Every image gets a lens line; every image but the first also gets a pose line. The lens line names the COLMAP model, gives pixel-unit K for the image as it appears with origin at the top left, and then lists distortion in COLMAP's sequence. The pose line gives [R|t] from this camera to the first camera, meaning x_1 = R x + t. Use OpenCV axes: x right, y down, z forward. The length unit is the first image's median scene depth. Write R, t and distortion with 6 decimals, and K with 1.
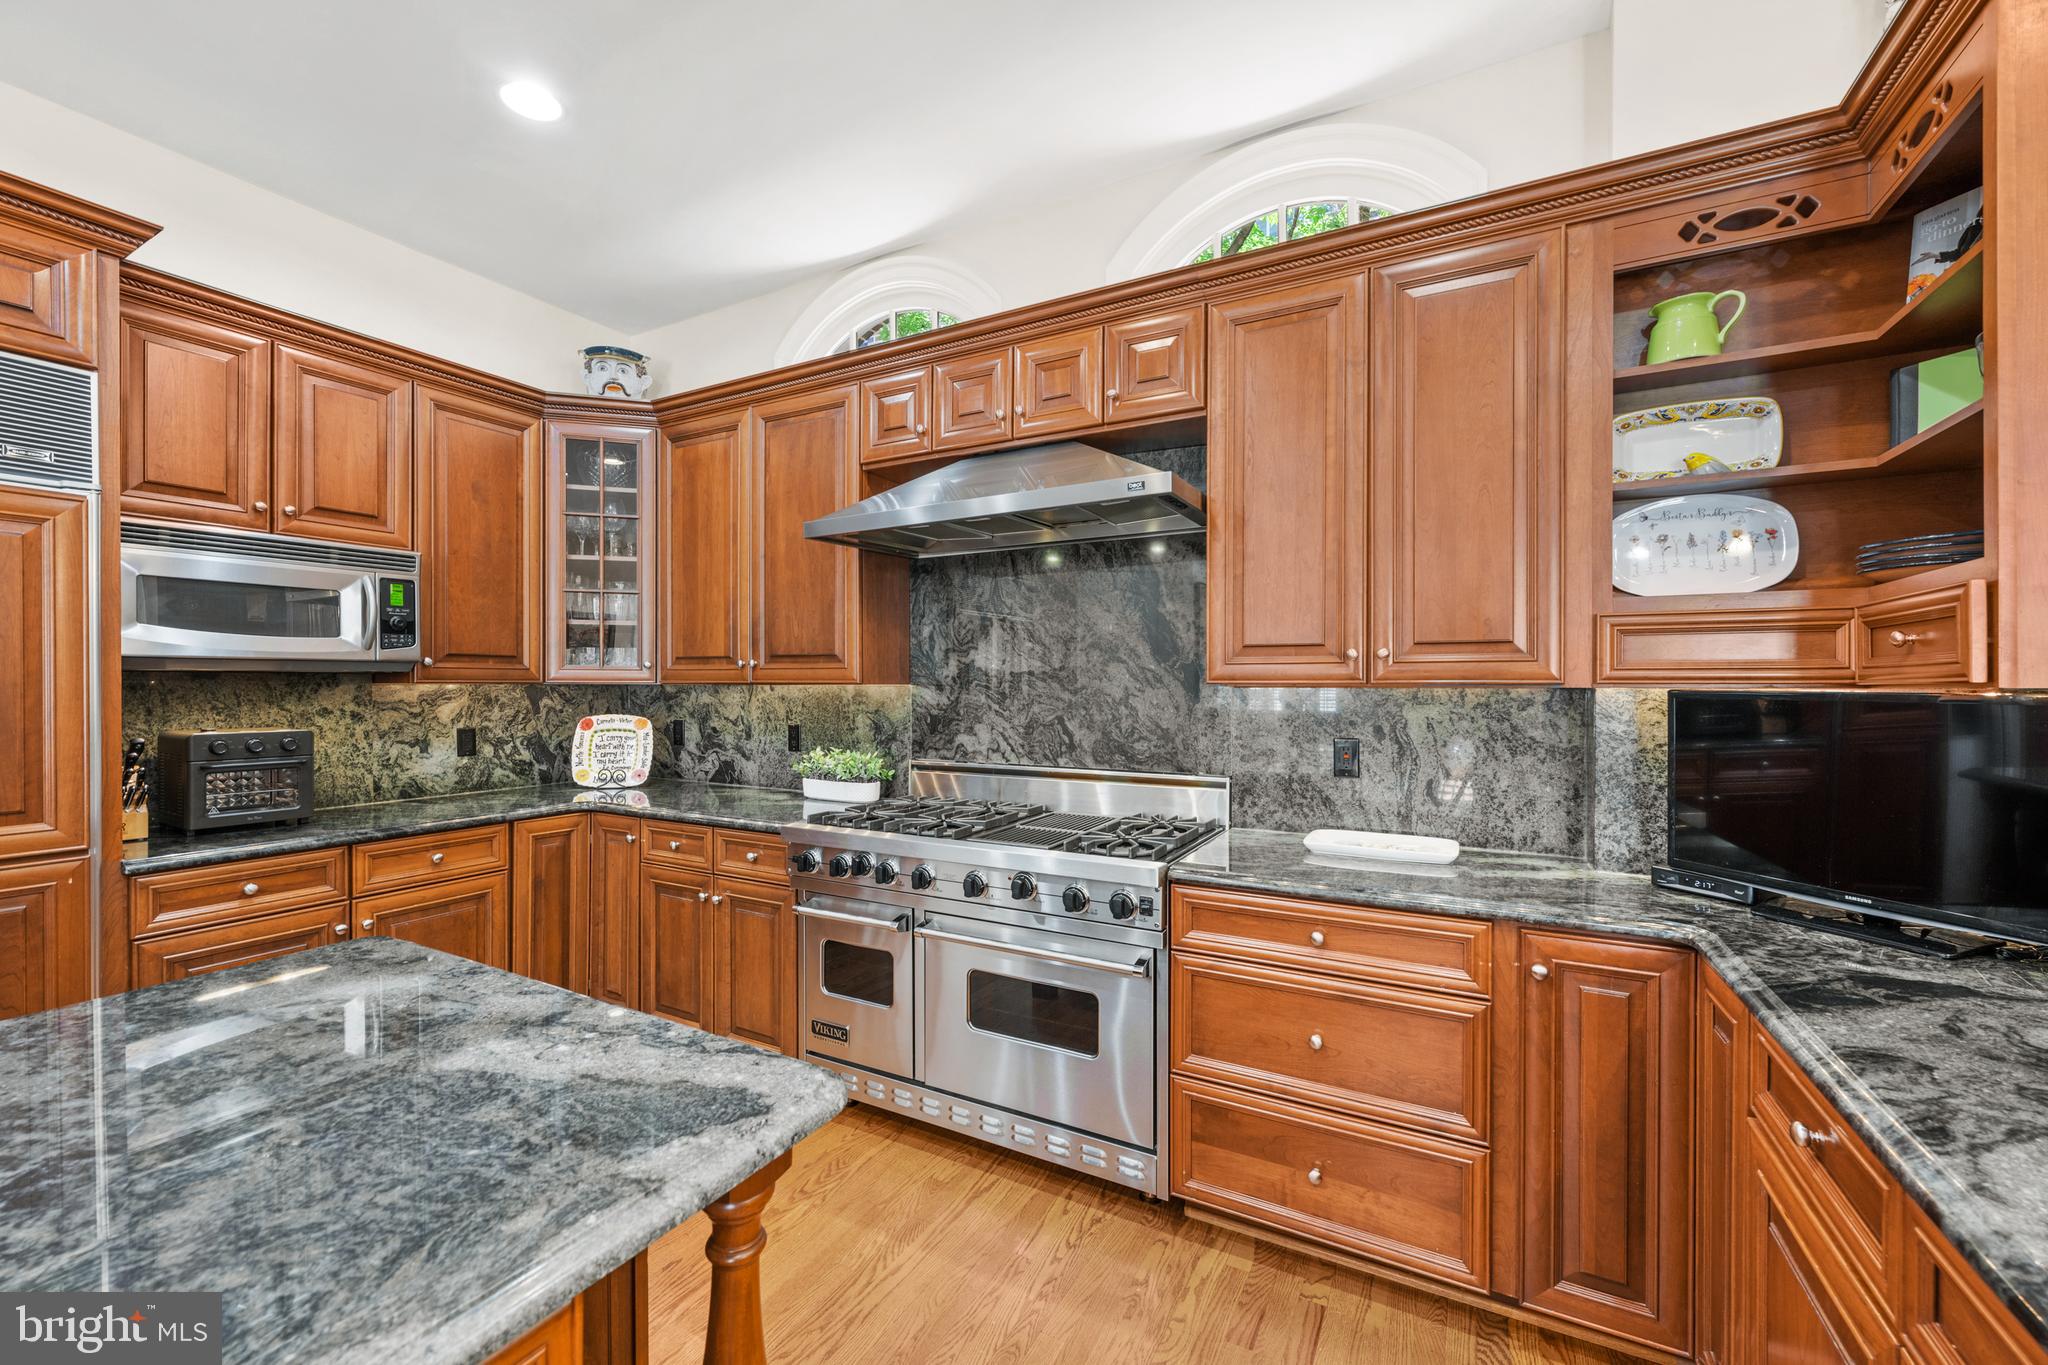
lens RADIAL K [[819.4, 0, 1015.9], [0, 819.4, 689.0], [0, 0, 1]] dist [-0.001472, 0.000059]
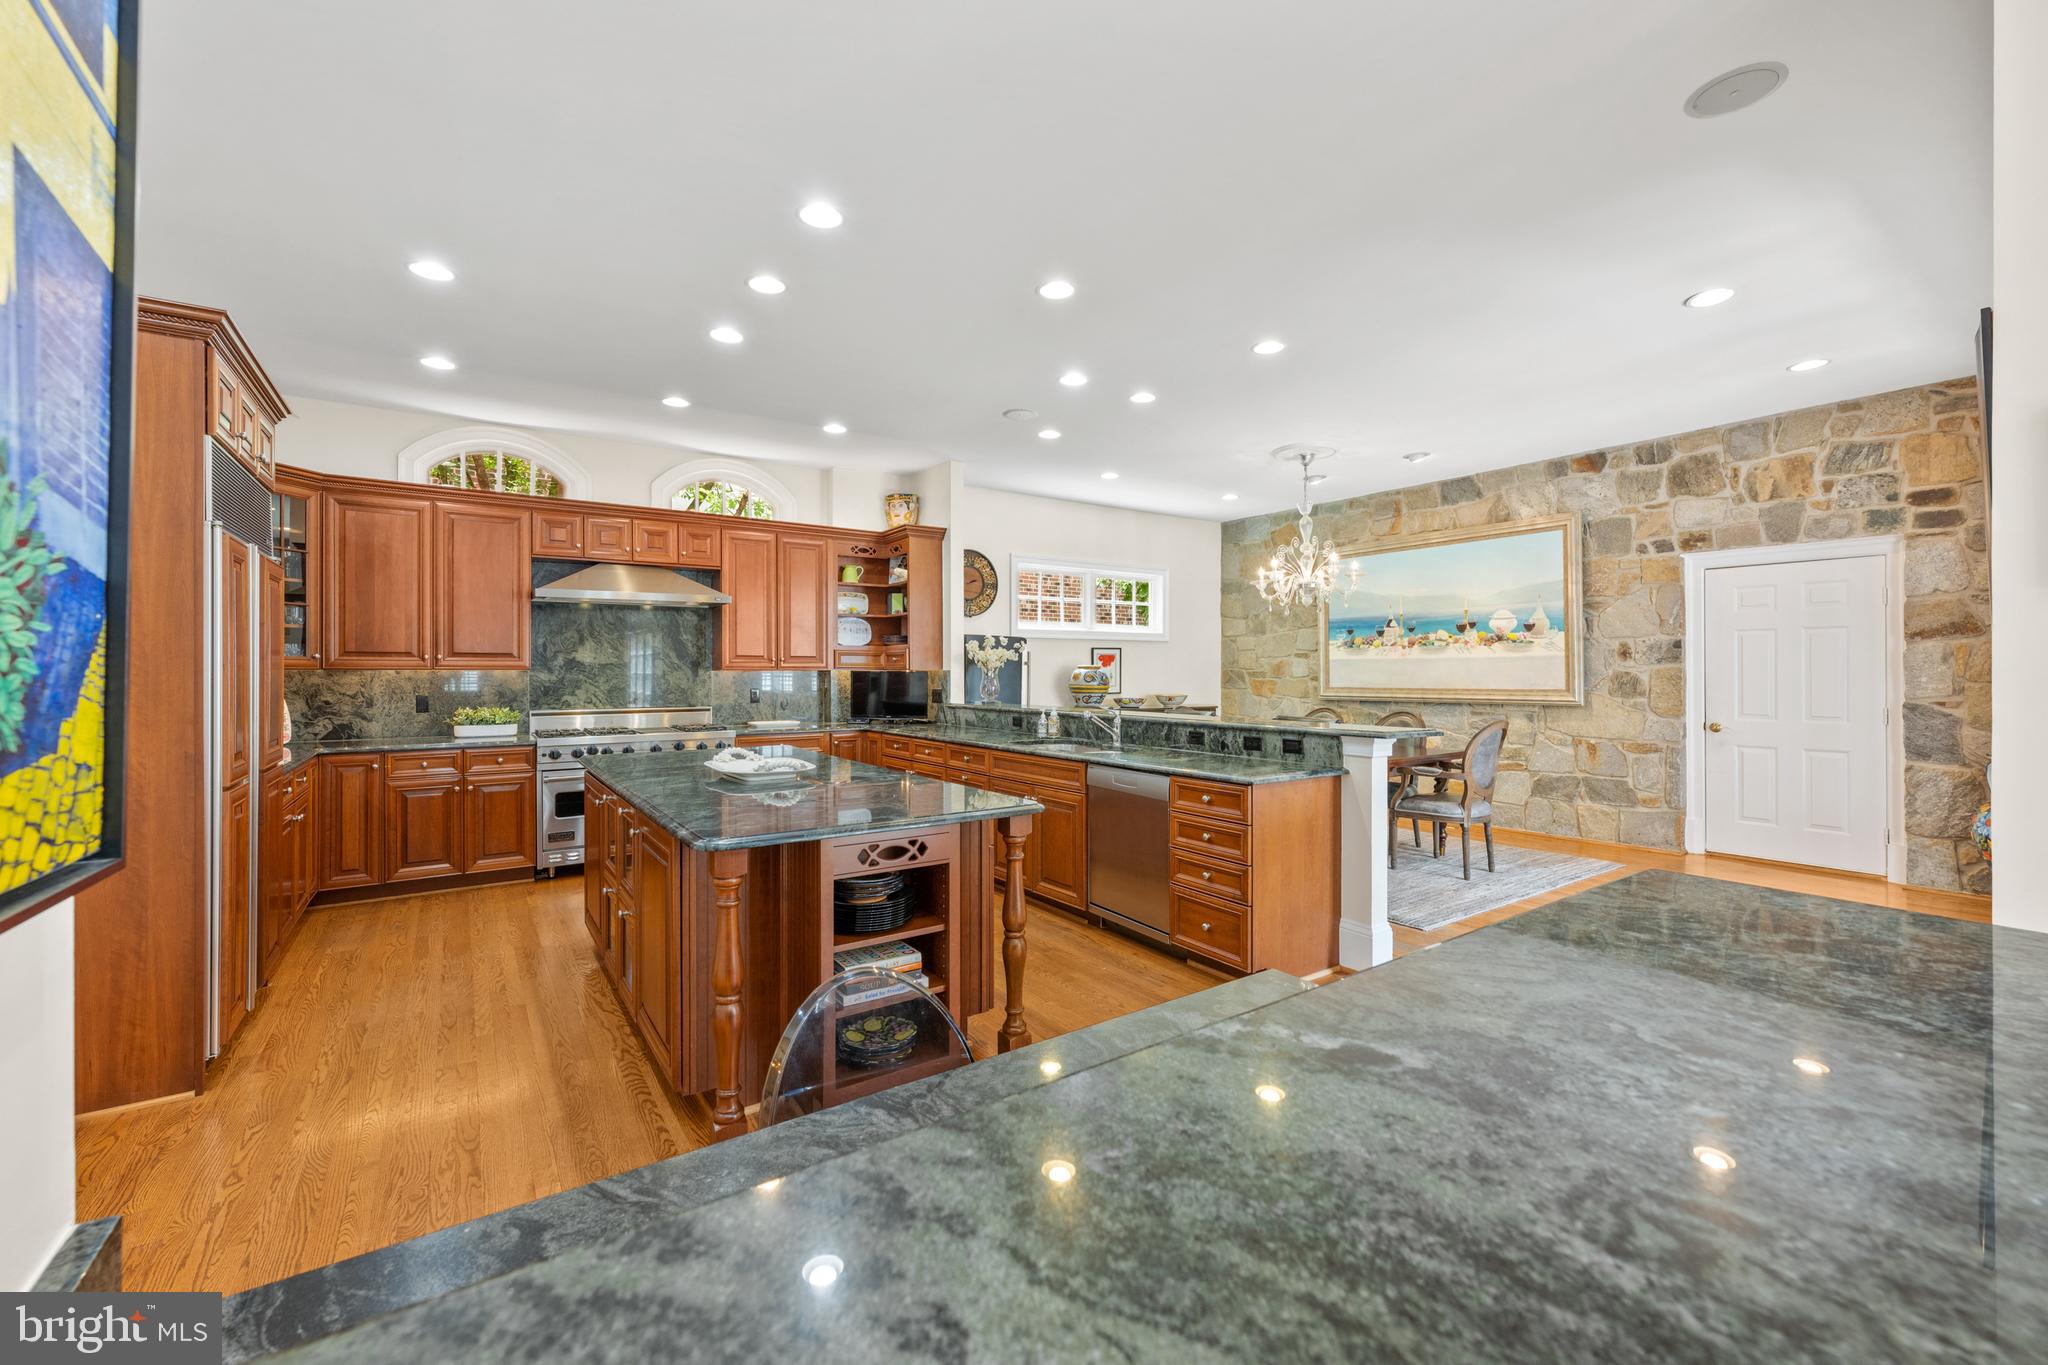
lens RADIAL K [[819.4, 0, 1022.5], [0, 819.4, 668.2], [0, 0, 1]] dist [-0.001472, 0.000059]
pose [[0.444732, 0.002202, 0.895661, -1.409668], [0.007503, 0.999953, -0.006184, 0.011828], [-0.895632, 0.009470, 0.444695, -0.877897]]
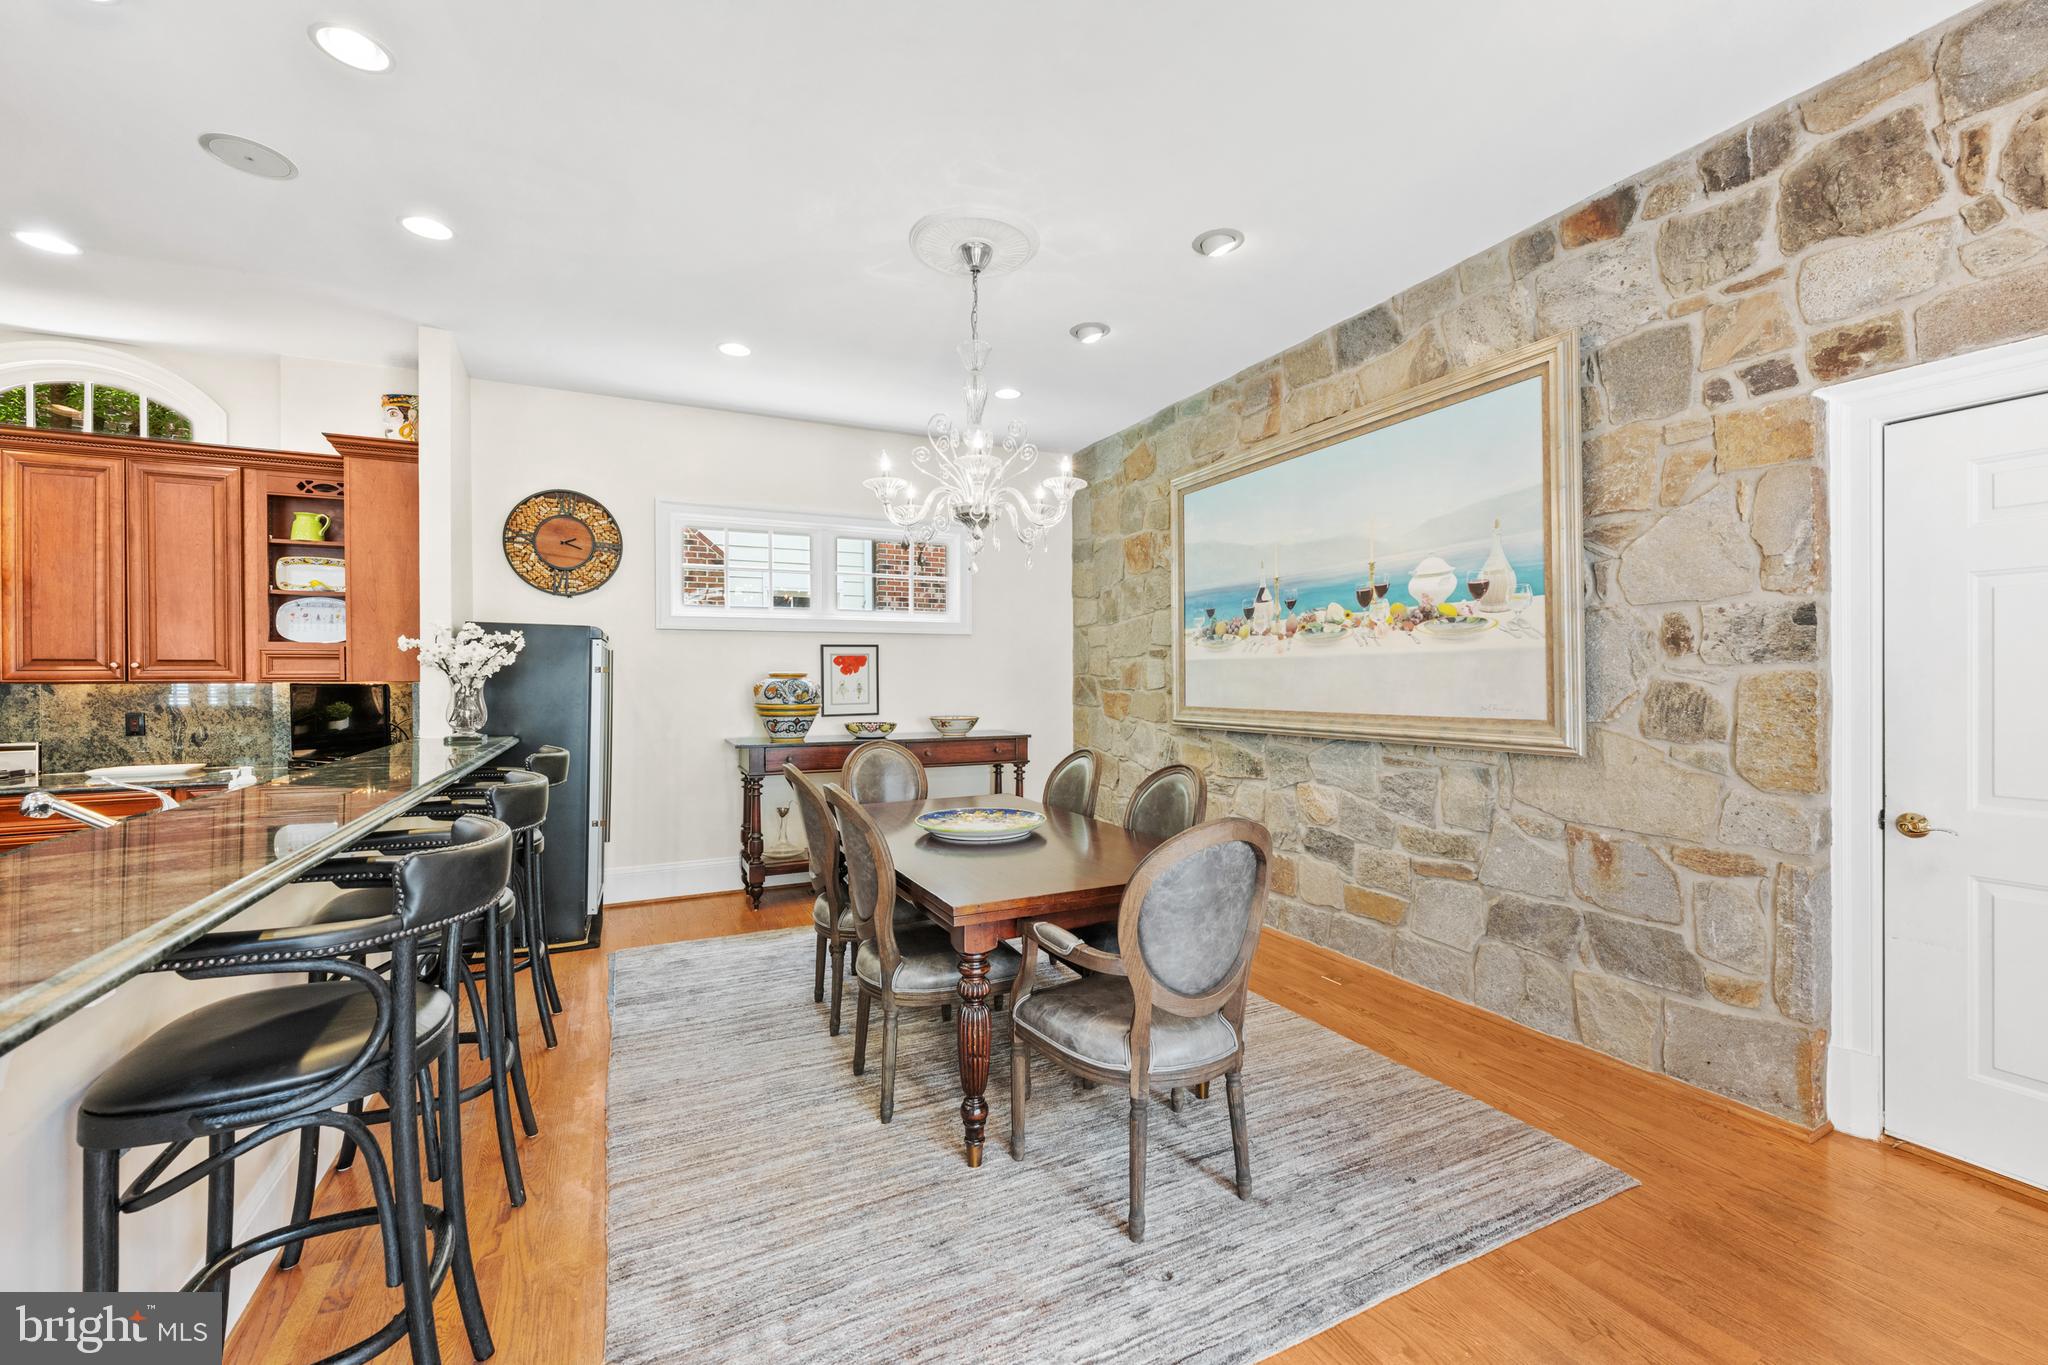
lens RADIAL K [[819.4, 0, 1015.4], [0, 819.4, 679.8], [0, 0, 1]] dist [-0.001472, 0.000059]
pose [[0.576300, -0.006324, 0.817214, 0.054659], [0.010944, 0.999940, 0.000020, 0.008646], [-0.817165, 0.008932, 0.576334, -1.268447]]
